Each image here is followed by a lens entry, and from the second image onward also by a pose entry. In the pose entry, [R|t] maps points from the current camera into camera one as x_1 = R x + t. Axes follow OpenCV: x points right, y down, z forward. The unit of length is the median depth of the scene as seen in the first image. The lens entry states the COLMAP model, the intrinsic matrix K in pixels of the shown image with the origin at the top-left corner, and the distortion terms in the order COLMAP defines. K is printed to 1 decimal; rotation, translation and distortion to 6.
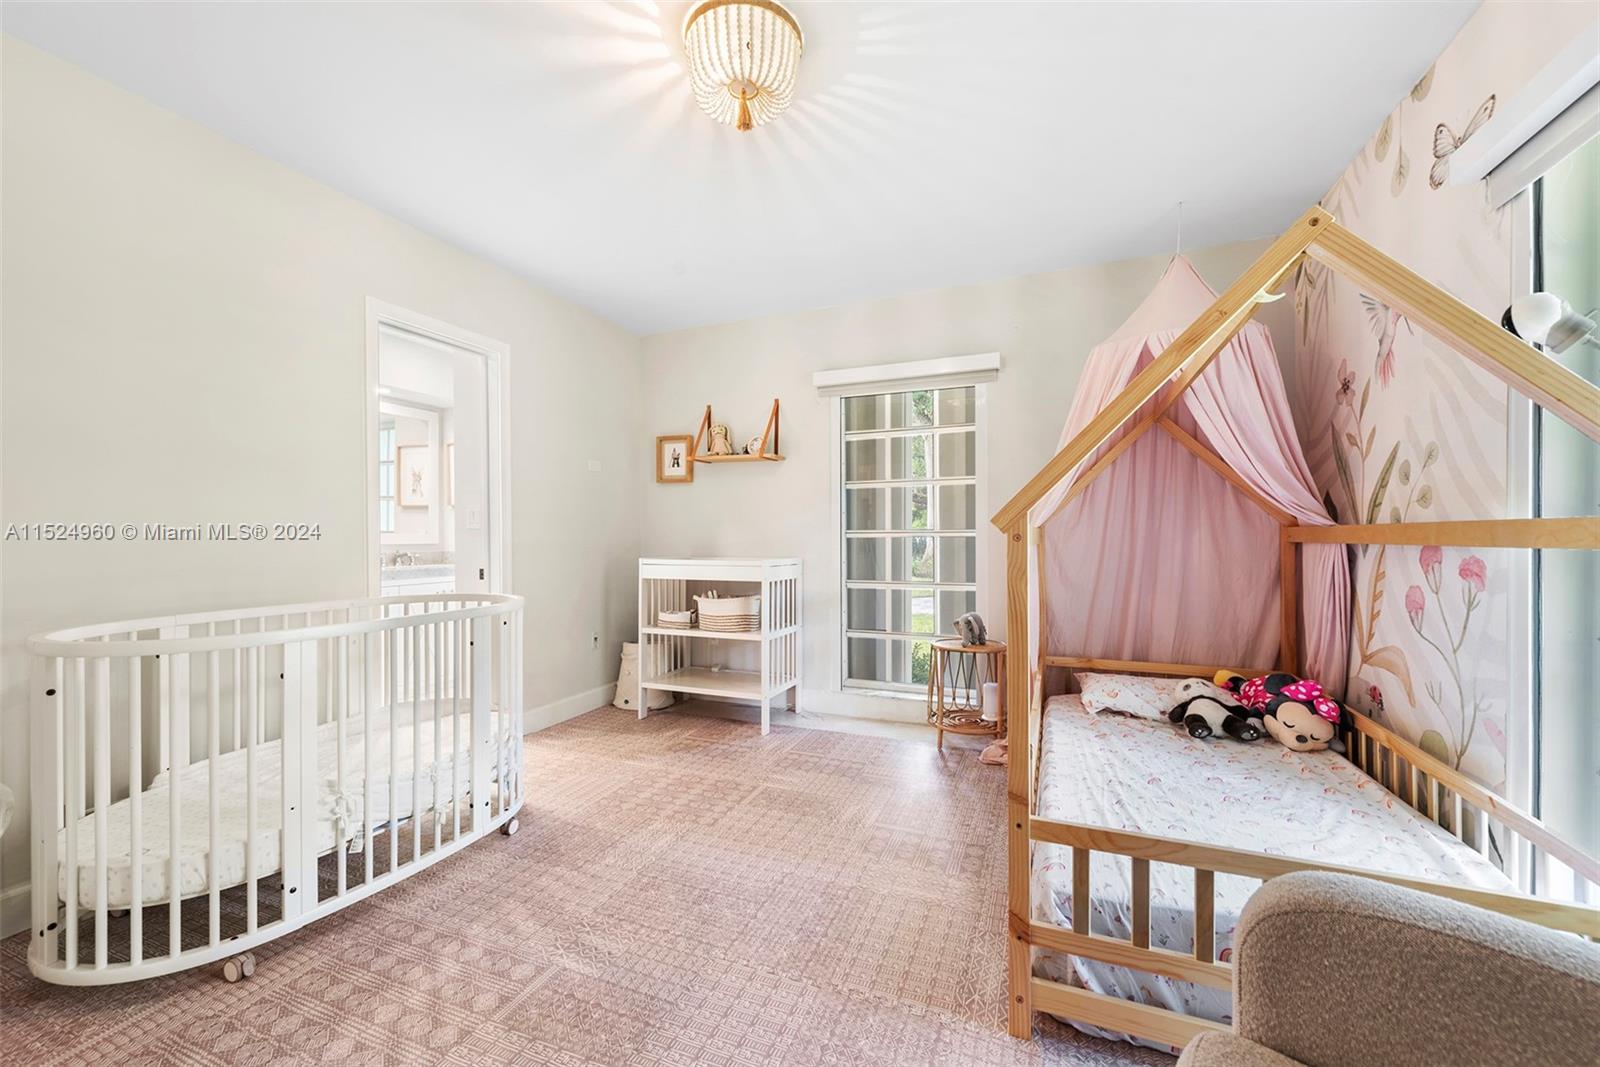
lens RADIAL K [[627.4, 0, 796.9], [0, 627.4, 538.8], [0, 0, 1]] dist [0.017379, -0.007547]
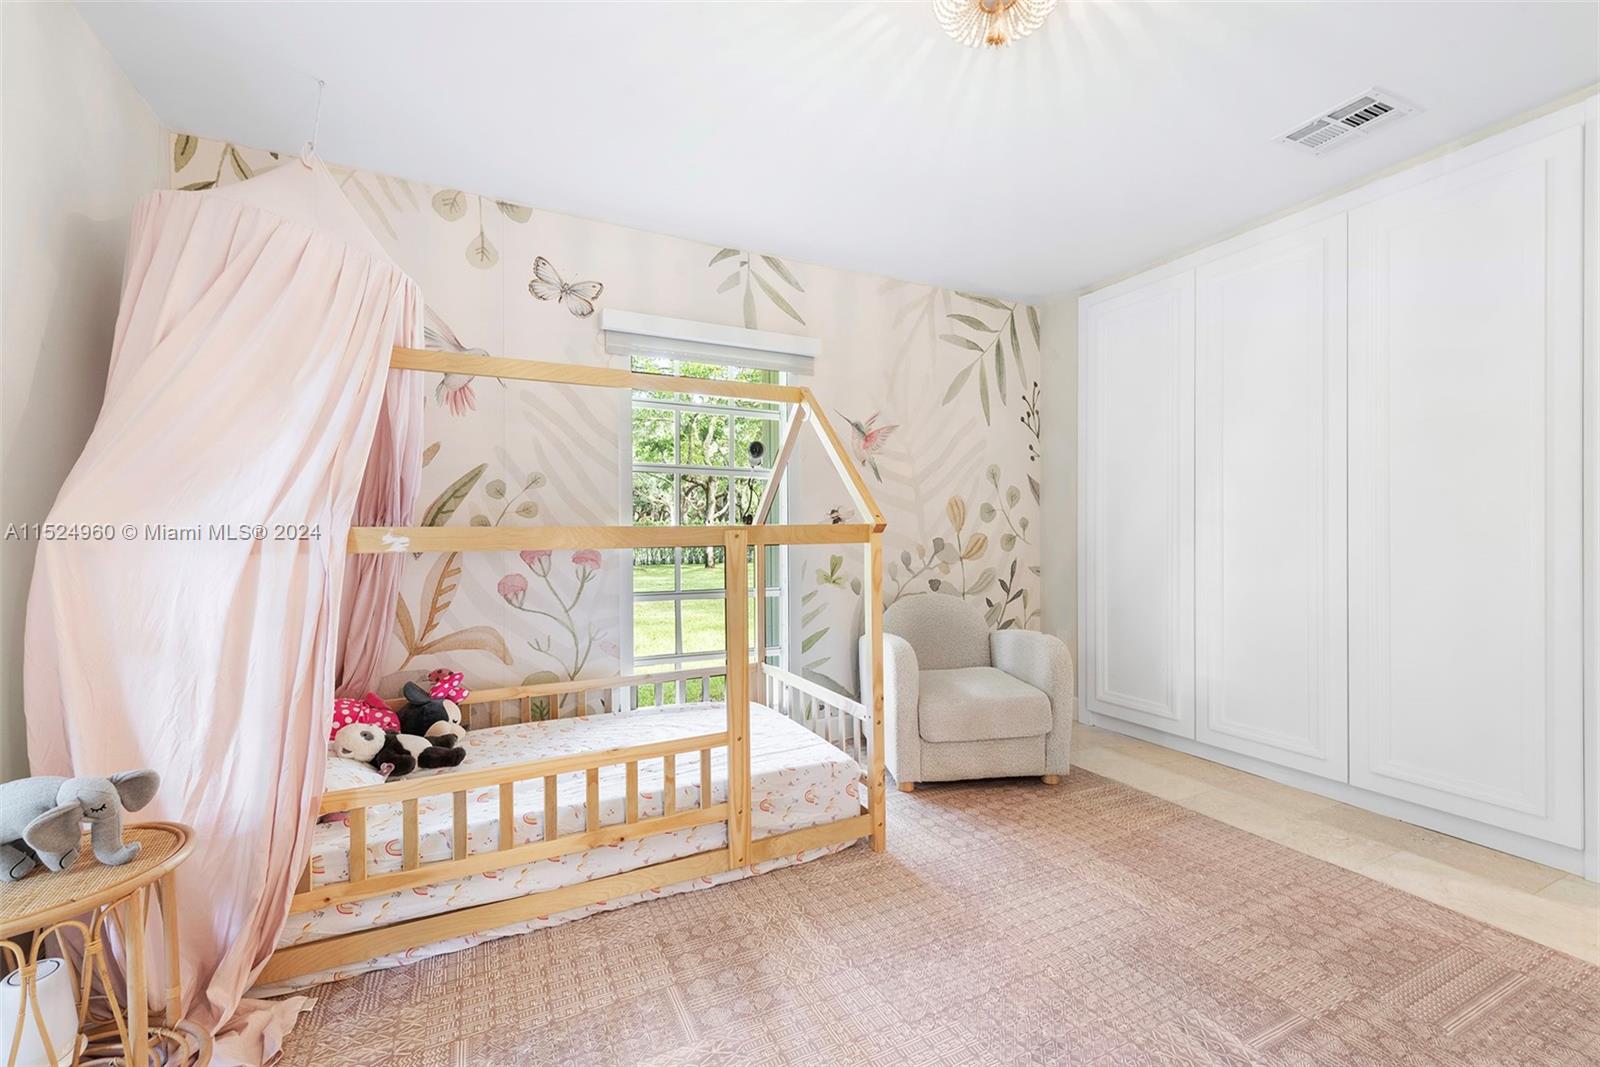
lens RADIAL K [[663.1, 0, 798.7], [0, 663.1, 535.1], [0, 0, 1]] dist [0.021567, -0.010221]
pose [[-0.753976, 0.007457, 0.656860, -0.362031], [0.013722, 0.999896, 0.004399, -0.006716], [-0.656759, 0.012330, -0.754000, 1.442434]]
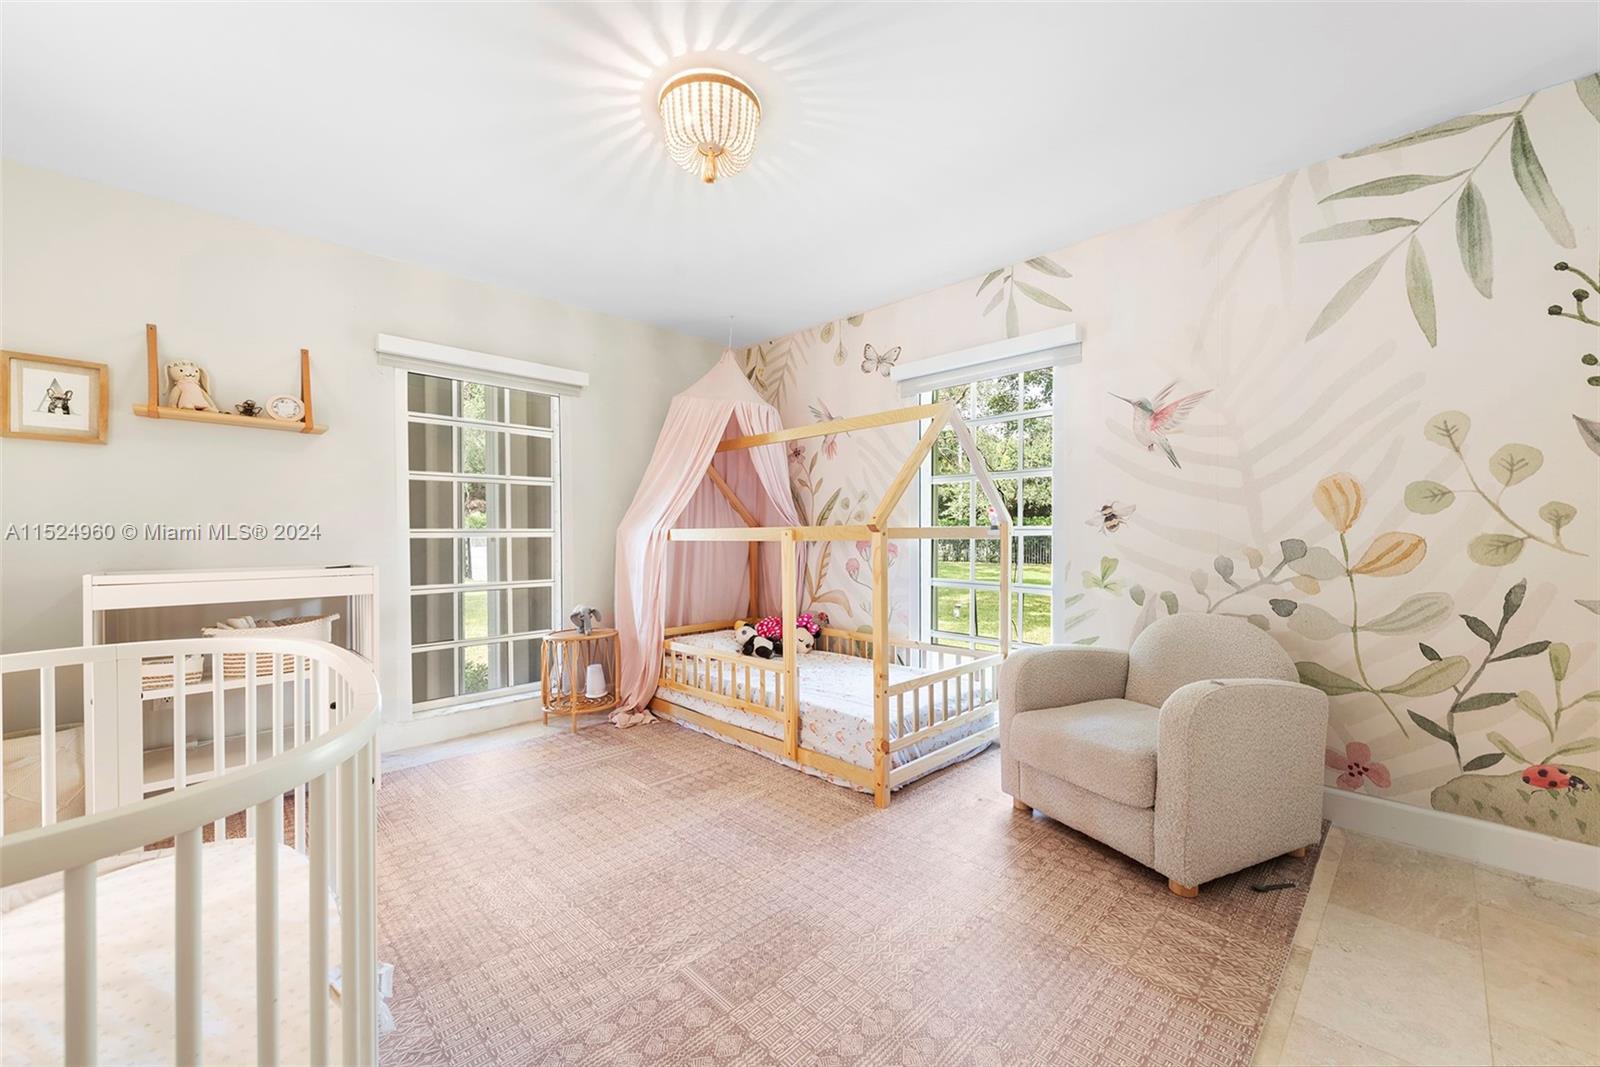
lens RADIAL K [[627.4, 0, 796.9], [0, 627.4, 538.8], [0, 0, 1]] dist [0.017379, -0.007547]
pose [[0.390407, -0.004663, 0.920631, -0.855181], [0.007070, 0.999973, 0.002067, 0.003296], [-0.920615, 0.005702, 0.390429, 0.314985]]
